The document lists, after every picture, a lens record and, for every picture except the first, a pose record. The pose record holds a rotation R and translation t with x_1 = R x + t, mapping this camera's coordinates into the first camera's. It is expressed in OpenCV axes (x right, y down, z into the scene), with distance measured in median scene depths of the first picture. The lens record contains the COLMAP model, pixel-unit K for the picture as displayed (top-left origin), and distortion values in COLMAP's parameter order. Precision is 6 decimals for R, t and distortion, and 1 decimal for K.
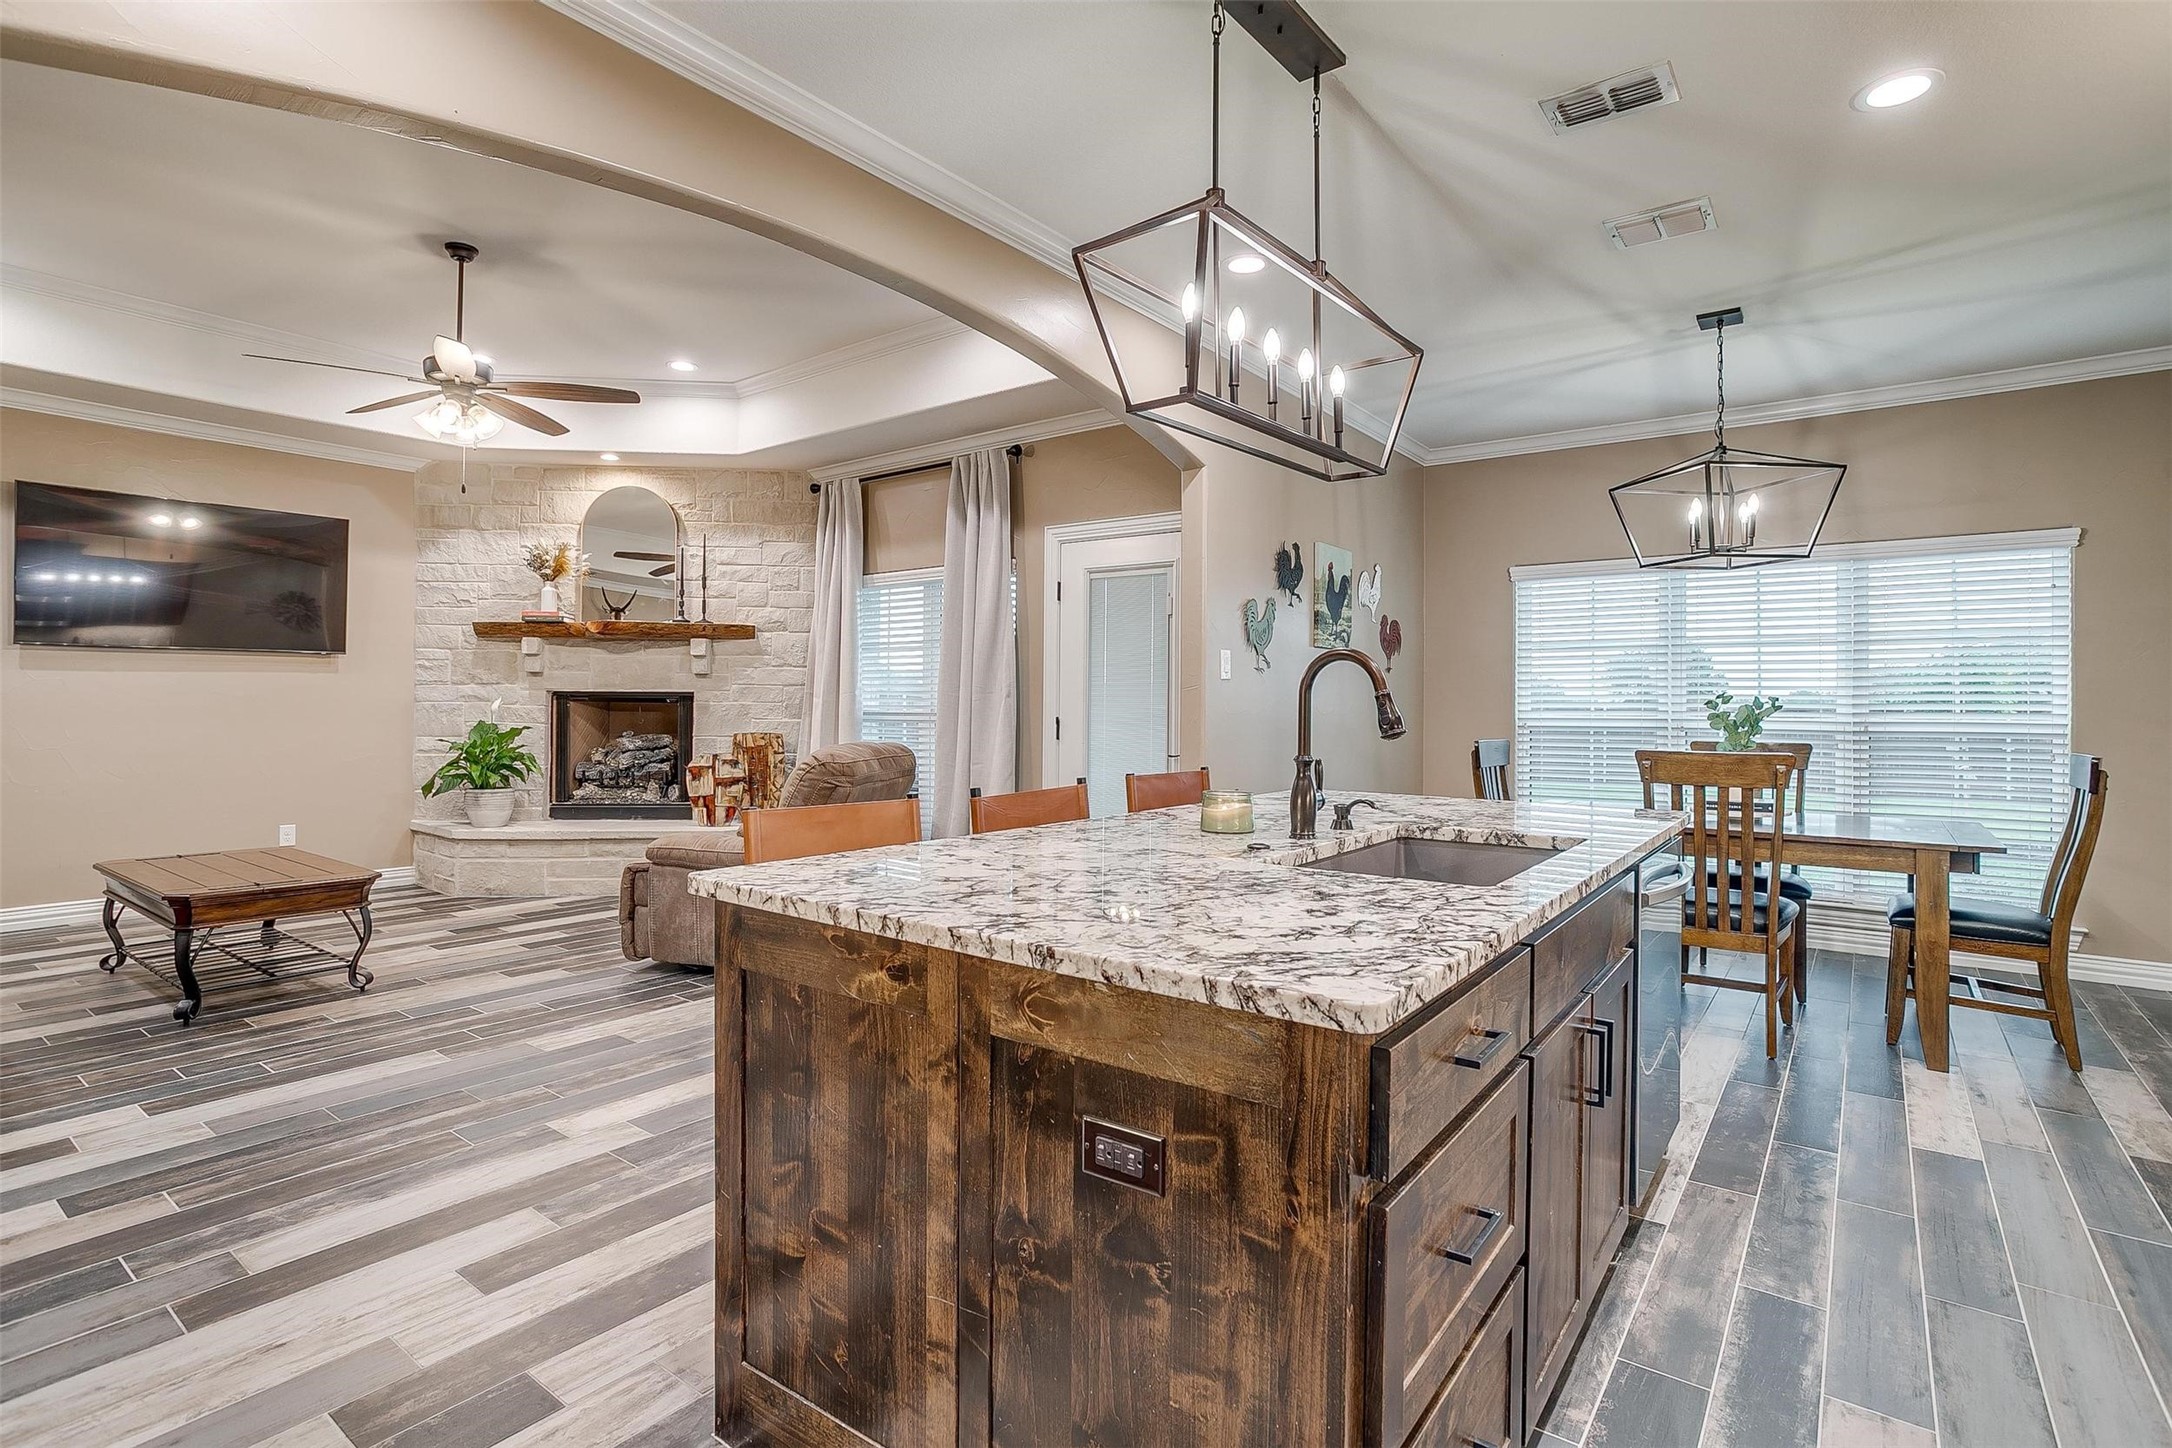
lens RADIAL K [[1060.1, 0, 1081.3], [0, 1060.1, 695.6], [0, 0, 1]] dist [-0.050892, 0.027603]
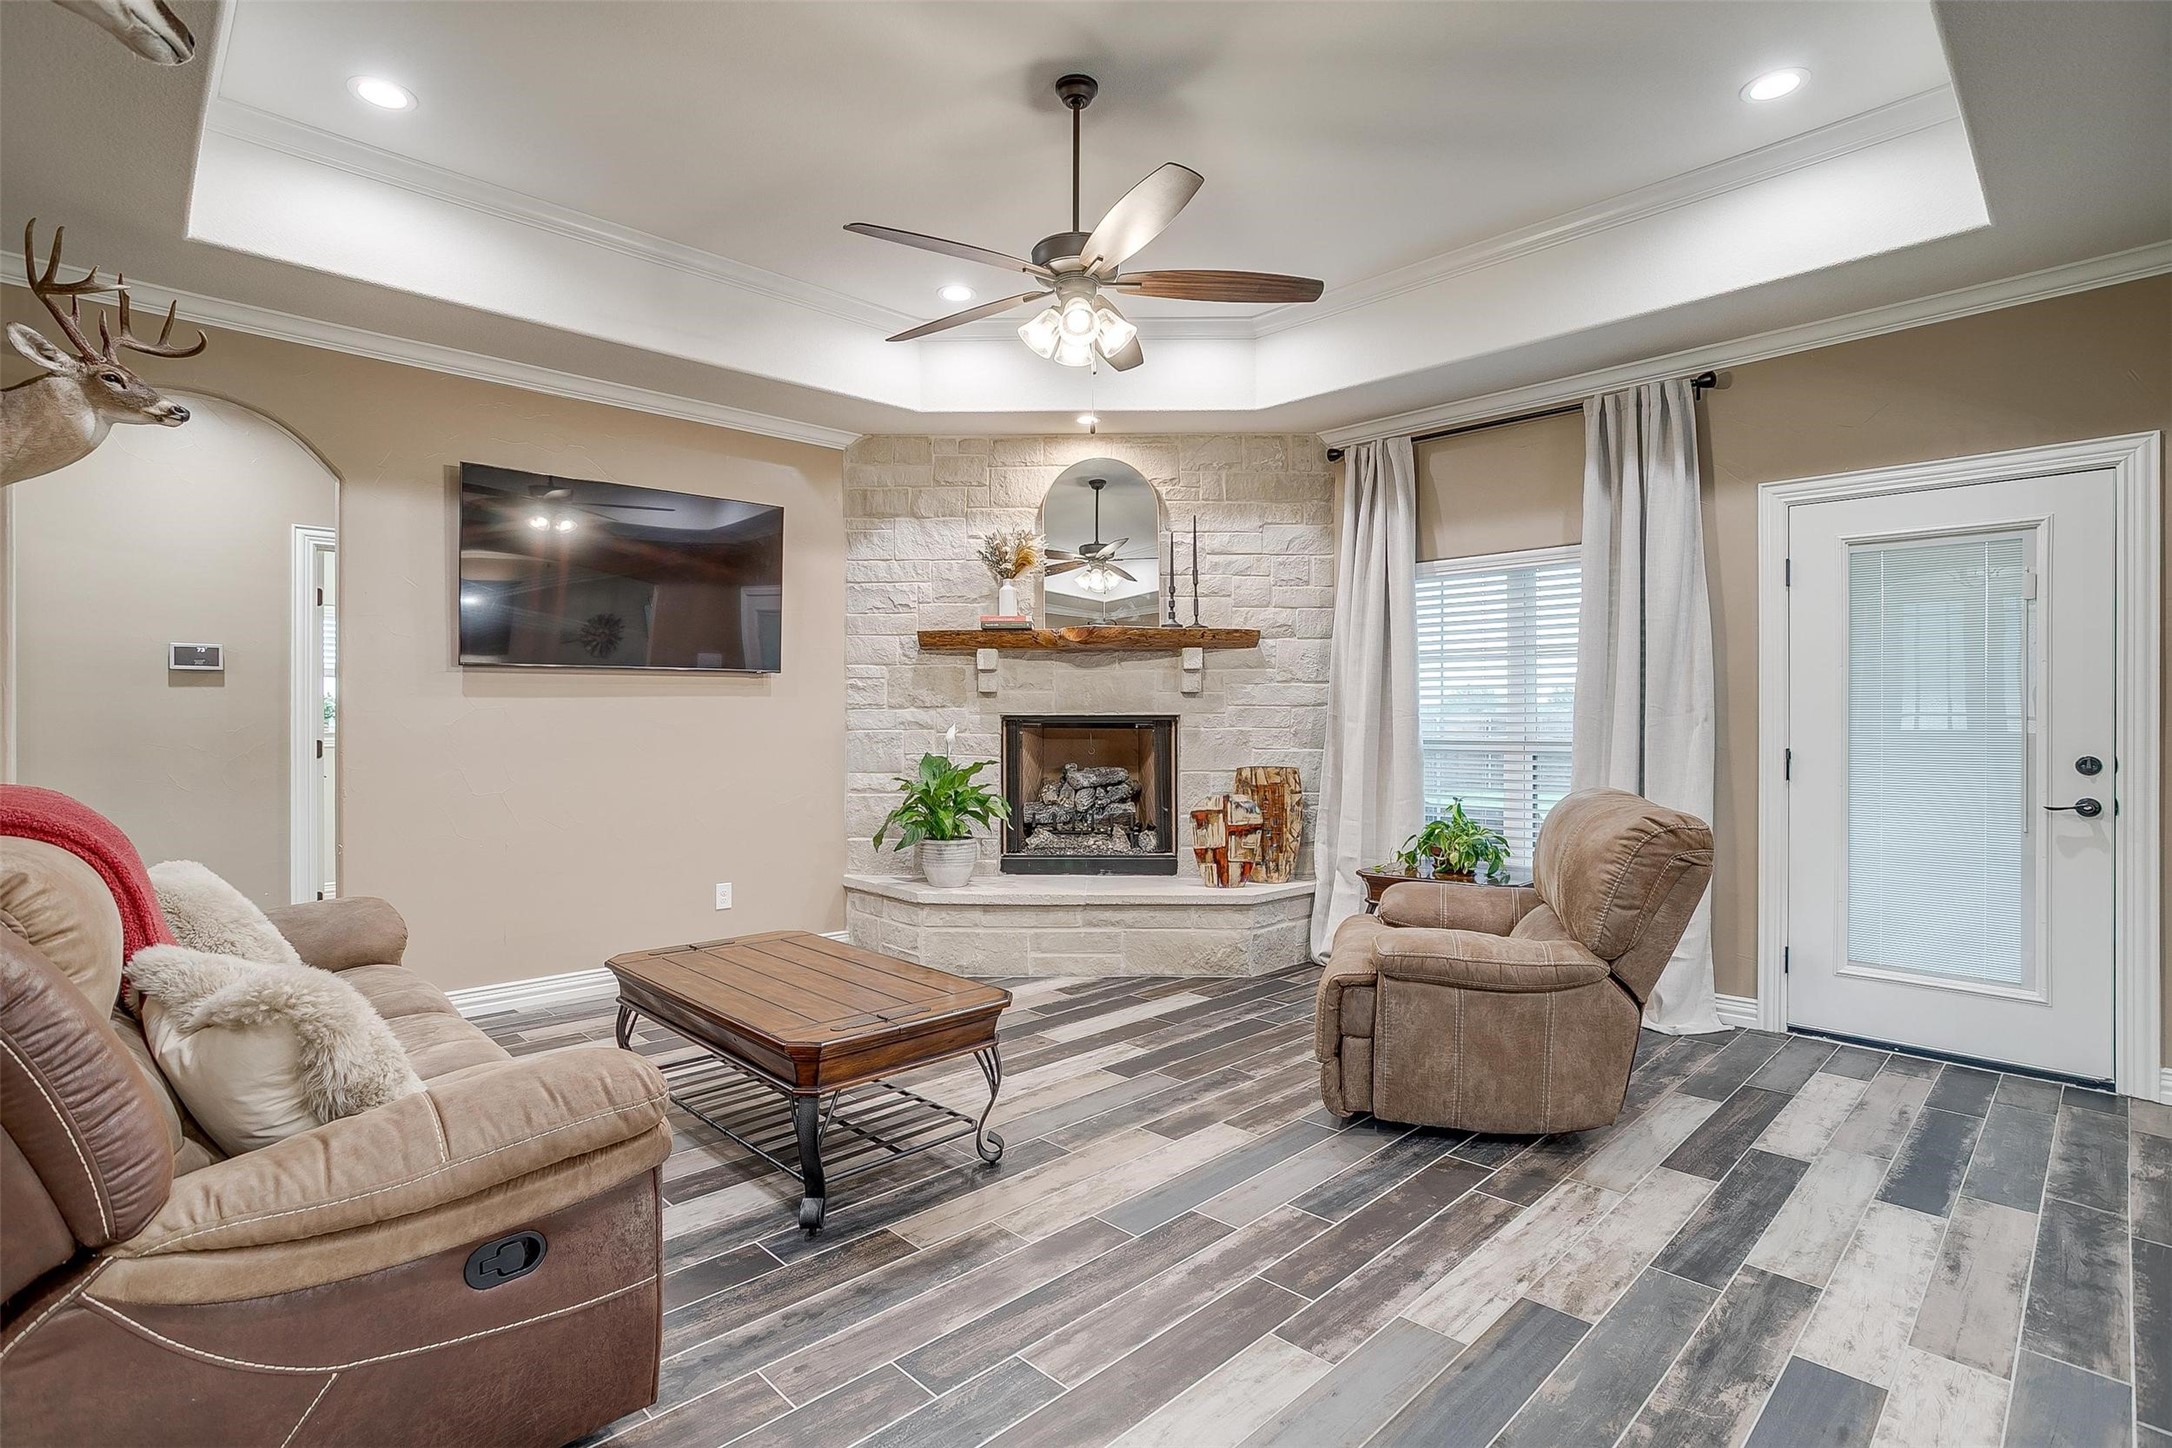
lens RADIAL K [[1060.1, 0, 1089.0], [0, 1060.1, 708.3], [0, 0, 1]] dist [-0.050892, 0.027603]
pose [[0.990365, -0.008356, -0.138231, -0.518315], [0.008211, 0.999965, -0.001620, -0.012831], [0.138239, 0.000469, 0.990399, 0.319755]]
